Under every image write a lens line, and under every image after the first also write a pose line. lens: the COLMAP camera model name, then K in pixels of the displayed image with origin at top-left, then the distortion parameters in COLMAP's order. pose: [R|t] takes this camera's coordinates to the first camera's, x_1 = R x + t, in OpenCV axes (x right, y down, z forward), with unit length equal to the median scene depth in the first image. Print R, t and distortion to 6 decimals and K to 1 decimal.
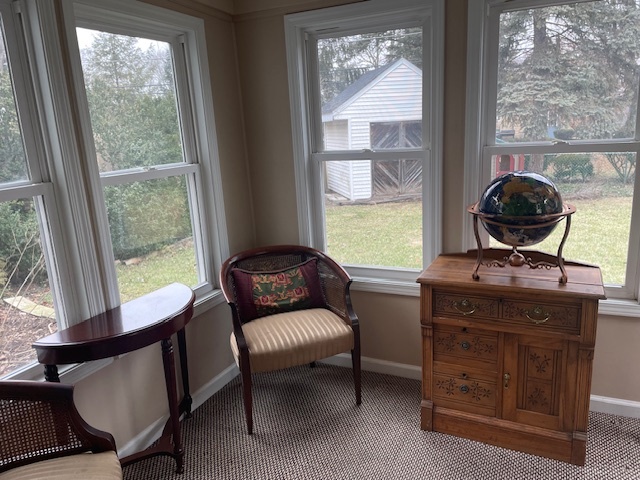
lens RADIAL K [[485.9, 0, 320.7], [0, 485.9, 243.7], [0, 0, 1]] dist [0.028514, -0.053358]
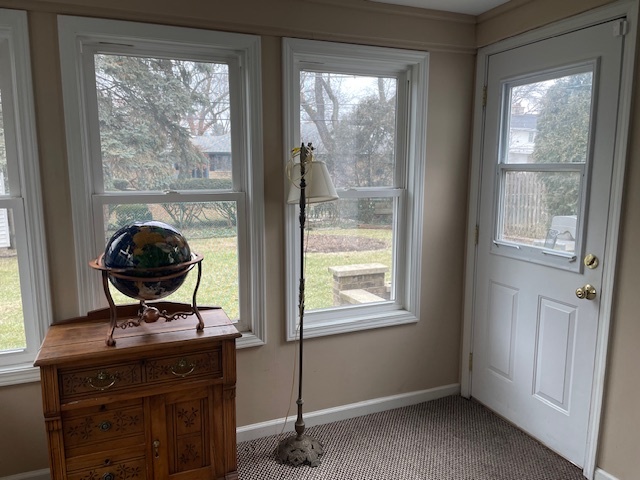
lens RADIAL K [[485.9, 0, 319.0], [0, 485.9, 241.5], [0, 0, 1]] dist [0.028514, -0.053358]
pose [[0.650588, -0.063818, 0.756744, -0.083563], [0.142922, 0.988946, -0.039474, -0.021828], [-0.745861, 0.133837, 0.652518, 0.129760]]
